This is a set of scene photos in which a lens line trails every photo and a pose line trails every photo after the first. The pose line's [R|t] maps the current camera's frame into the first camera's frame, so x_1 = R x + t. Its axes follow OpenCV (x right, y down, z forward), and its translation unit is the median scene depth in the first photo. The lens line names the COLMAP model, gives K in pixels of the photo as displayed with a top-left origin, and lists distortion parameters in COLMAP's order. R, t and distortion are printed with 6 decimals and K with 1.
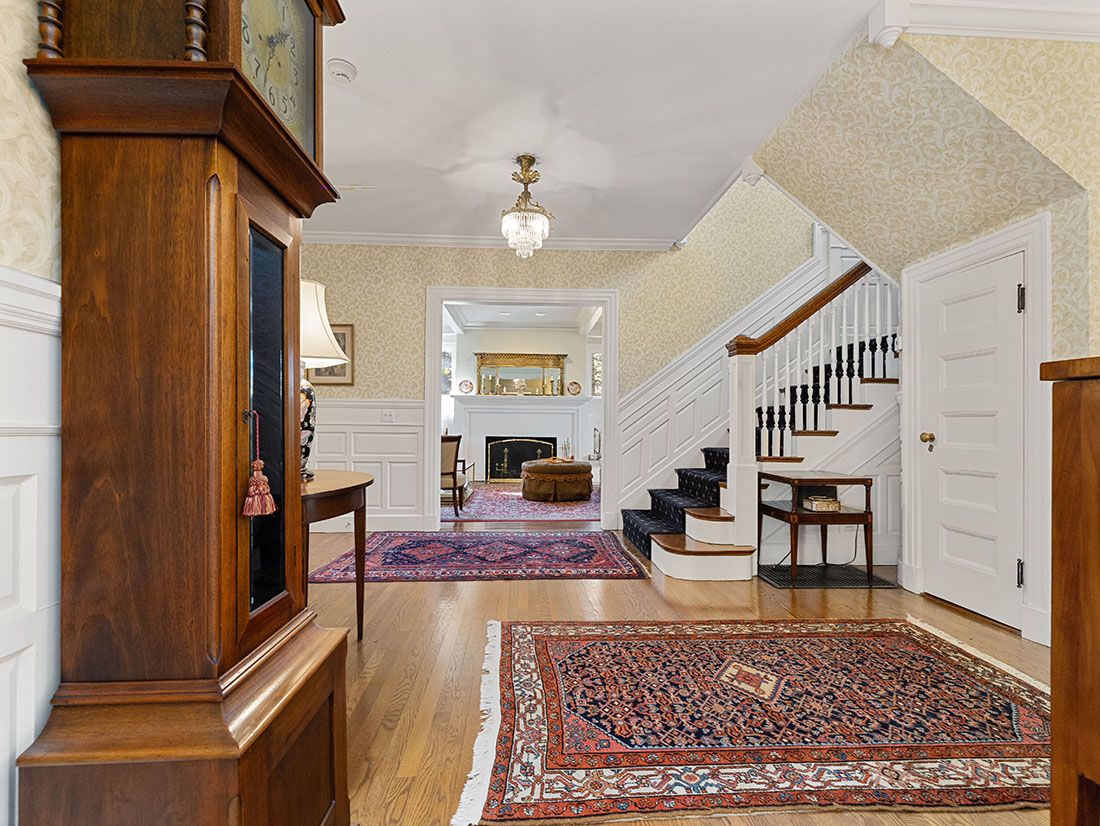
lens RADIAL K [[514.0, 0, 534.5], [0, 514.0, 423.7], [0, 0, 1]] dist [-0.000196, -0.000318]
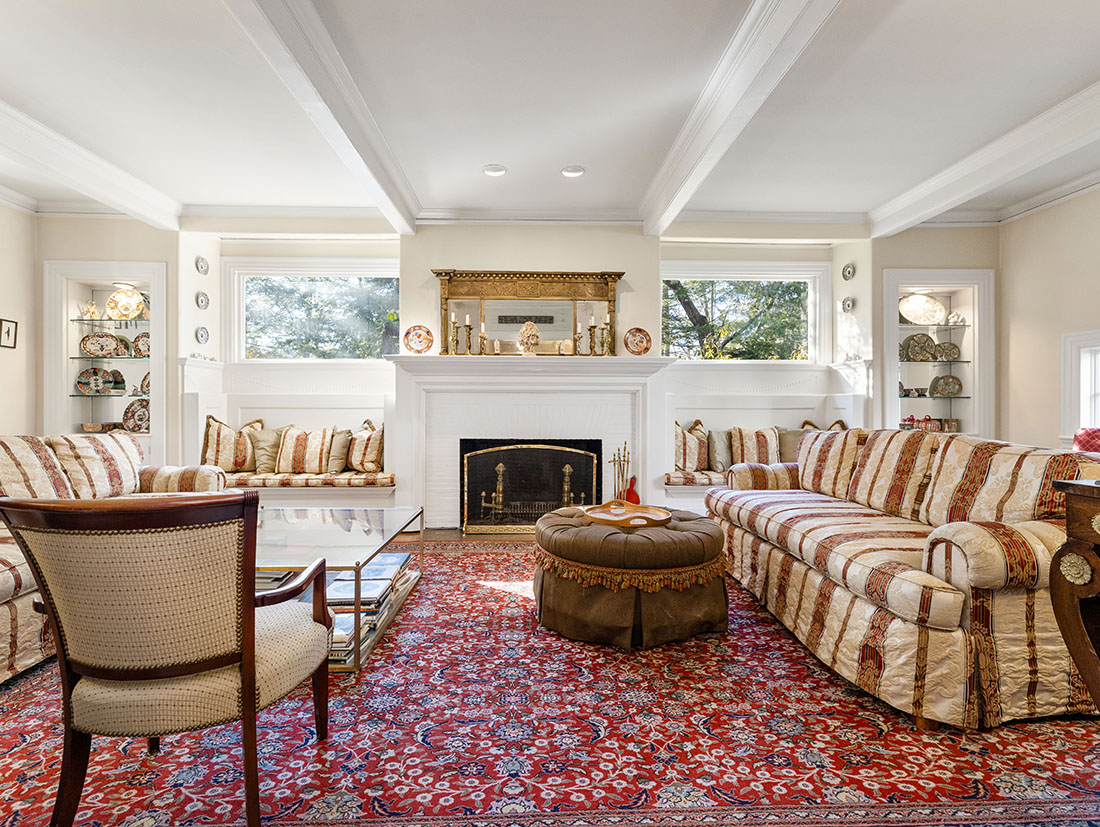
lens RADIAL K [[552.2, 0, 566.3], [0, 552.2, 408.3], [0, 0, 1]] dist [0.003788, 0.000463]
pose [[0.999032, -0.007753, 0.043296, -0.039958], [0.007499, 0.999954, 0.006032, -0.019869], [-0.043340, -0.005702, 0.999044, 1.244708]]
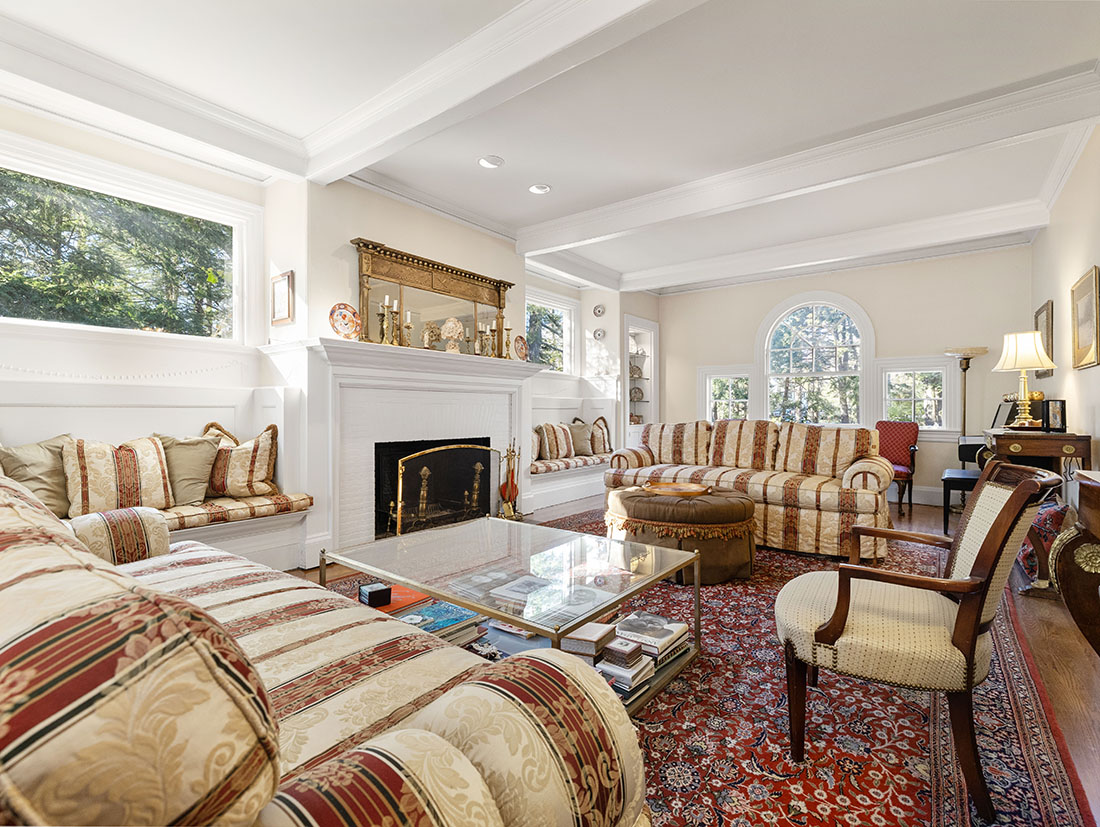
lens RADIAL K [[518.0, 0, 550.0], [0, 518.0, 413.5], [0, 0, 1]] dist [0.001433, 0.001034]
pose [[0.606281, -0.013171, 0.795141, -0.926675], [0.000214, 0.999866, 0.016399, -0.017842], [-0.795250, -0.009772, 0.606202, 1.683193]]
